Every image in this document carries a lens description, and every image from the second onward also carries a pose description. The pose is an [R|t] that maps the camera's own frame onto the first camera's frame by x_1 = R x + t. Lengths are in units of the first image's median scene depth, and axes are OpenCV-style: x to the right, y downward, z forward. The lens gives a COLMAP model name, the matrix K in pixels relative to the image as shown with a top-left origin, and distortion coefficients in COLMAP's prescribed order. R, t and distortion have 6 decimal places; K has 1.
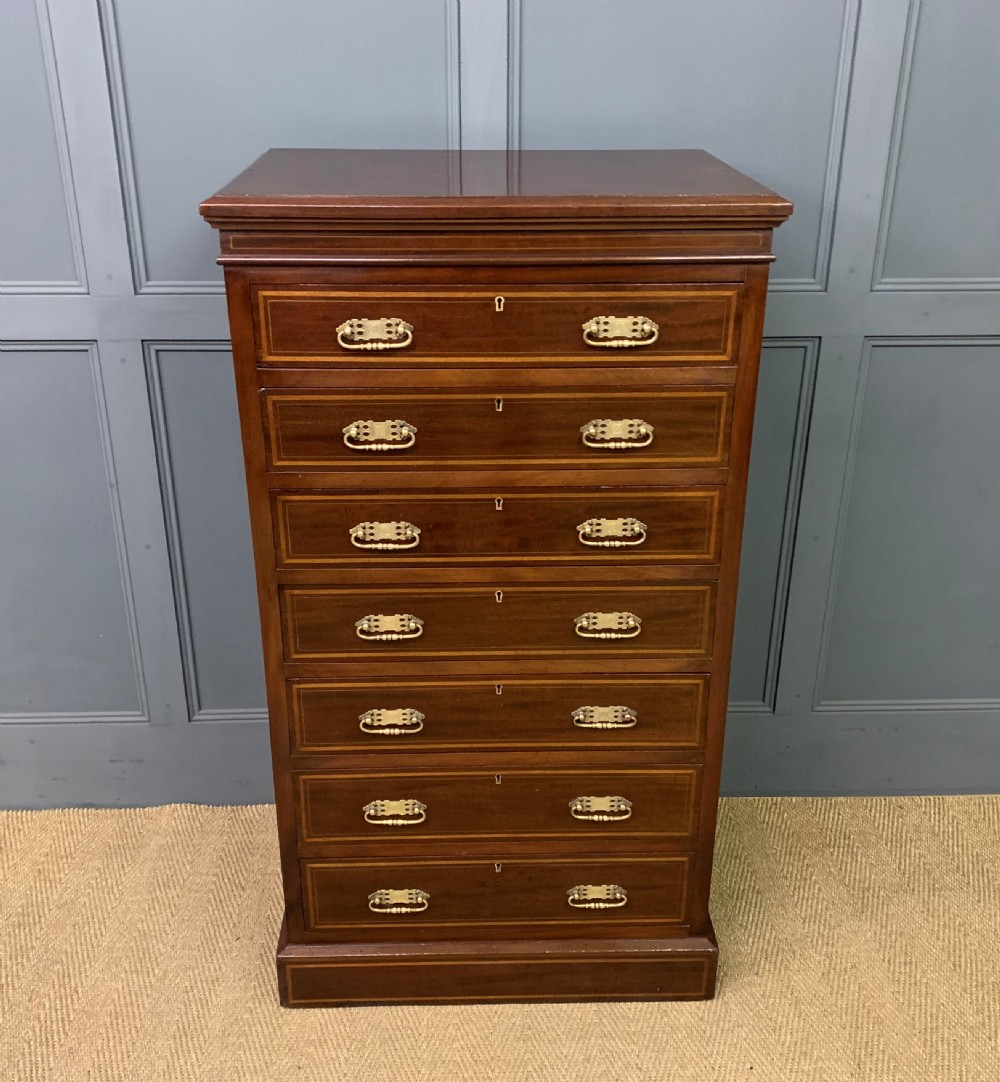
lens RADIAL K [[1172.3, 0, 492.0], [0, 1172.3, 559.6], [0, 0, 1]] dist [0.028287, -0.023623]
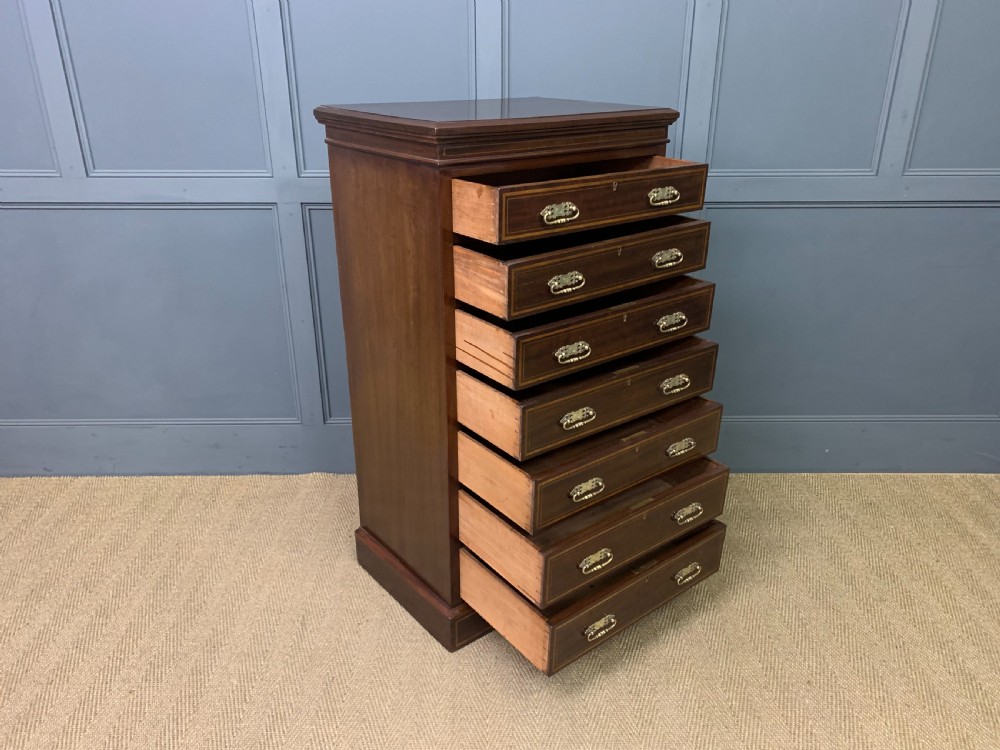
lens RADIAL K [[760.2, 0, 496.6], [0, 760.2, 379.2], [0, 0, 1]] dist [0.017628, 0.001792]
pose [[0.999752, 0.006035, -0.021422, 0.034161], [-0.006537, 0.999704, -0.023452, 0.121709], [0.021274, 0.023586, 0.999495, -0.179882]]
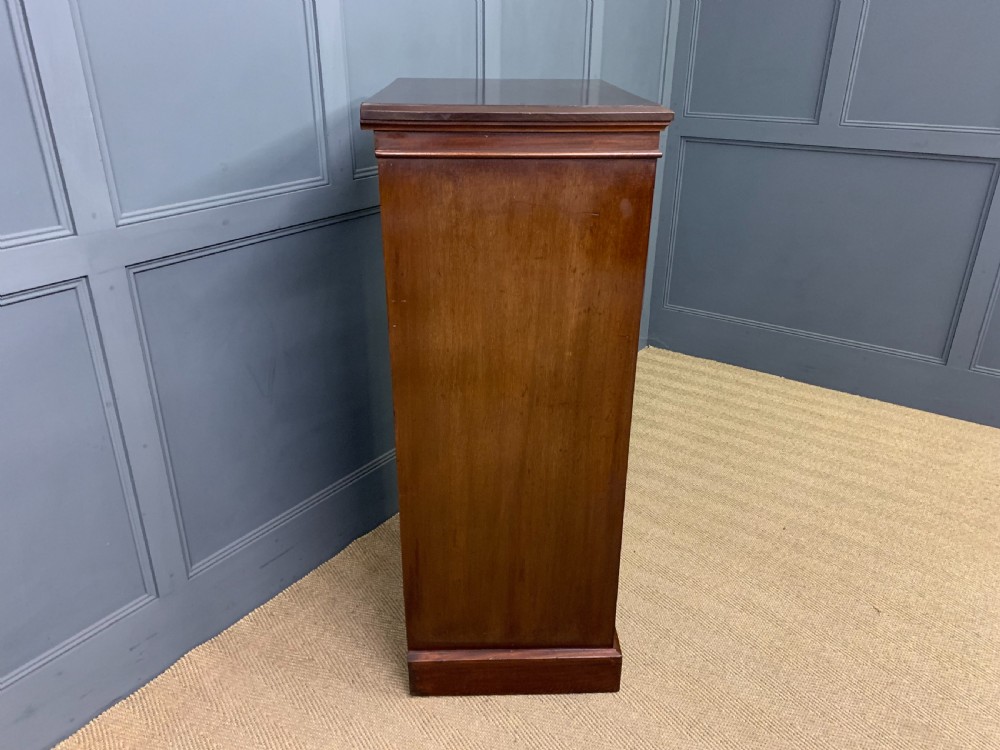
lens RADIAL K [[772.3, 0, 496.1], [0, 772.3, 380.4], [0, 0, 1]] dist [0.016153, -0.002668]
pose [[0.624406, -0.334009, 0.706084, -0.701057], [0.326755, 0.932760, 0.152280, -0.087572], [-0.709470, 0.135632, 0.691560, 0.261277]]
